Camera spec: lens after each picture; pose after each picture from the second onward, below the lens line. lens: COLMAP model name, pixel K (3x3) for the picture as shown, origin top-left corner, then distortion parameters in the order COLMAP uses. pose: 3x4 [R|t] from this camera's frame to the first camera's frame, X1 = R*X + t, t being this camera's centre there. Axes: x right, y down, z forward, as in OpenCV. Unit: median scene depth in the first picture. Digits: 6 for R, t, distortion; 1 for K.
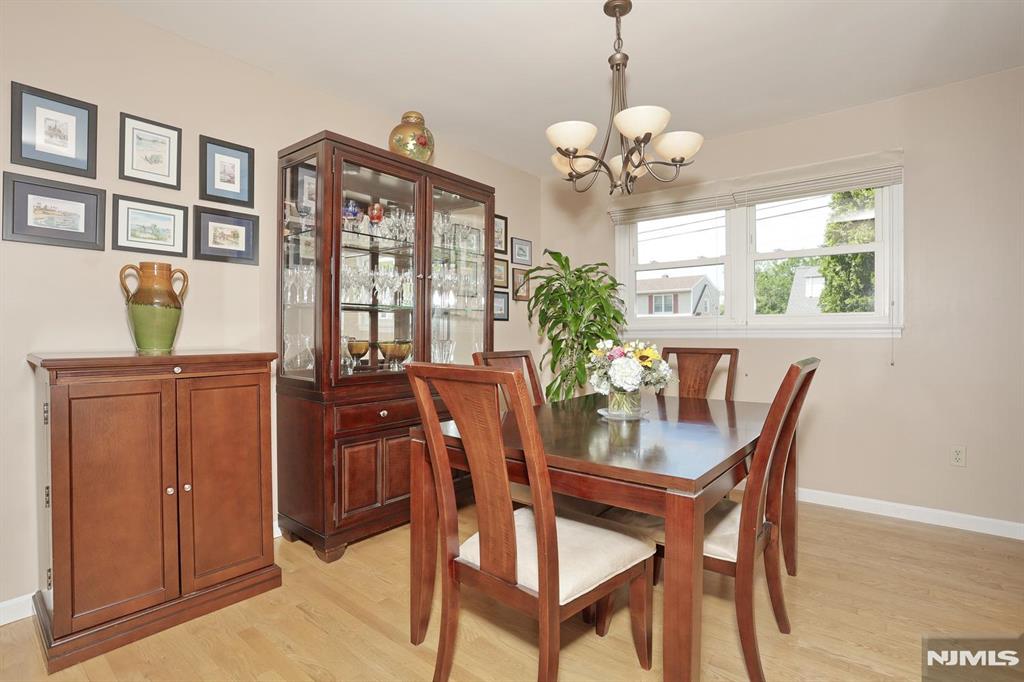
lens RADIAL K [[495.6, 0, 510.6], [0, 495.6, 338.6], [0, 0, 1]] dist [-0.037019, 0.000441]
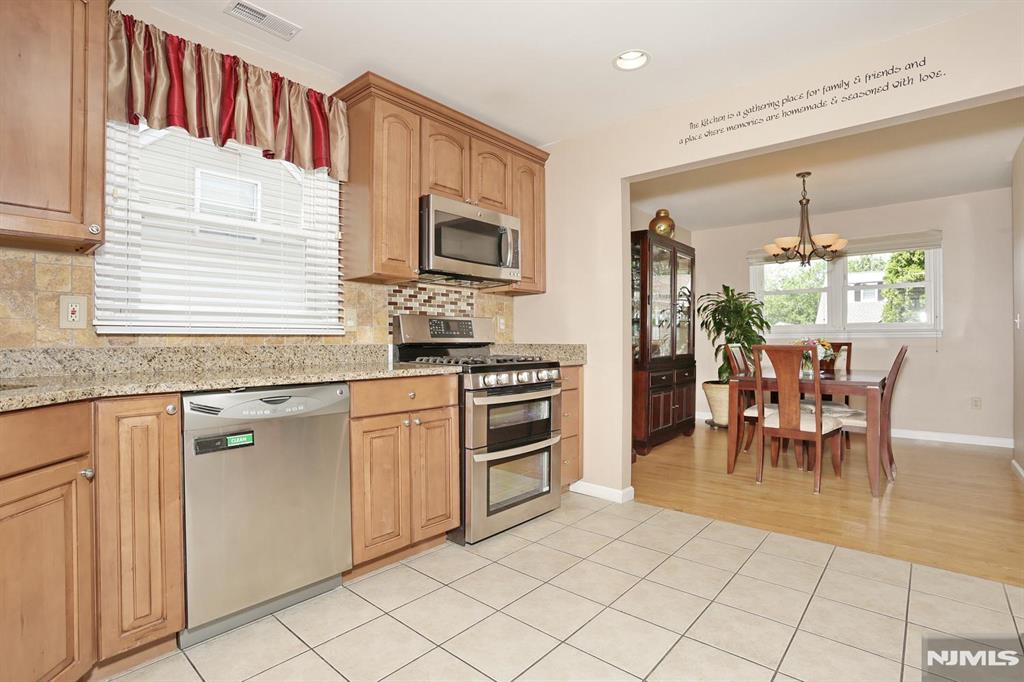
lens RADIAL K [[495.6, 0, 514.6], [0, 495.6, 337.6], [0, 0, 1]] dist [-0.037019, 0.000441]
pose [[0.999449, -0.004146, -0.032917, -0.673703], [0.003602, 0.999856, -0.016555, 0.024369], [0.032981, 0.016427, 0.999321, -0.784072]]
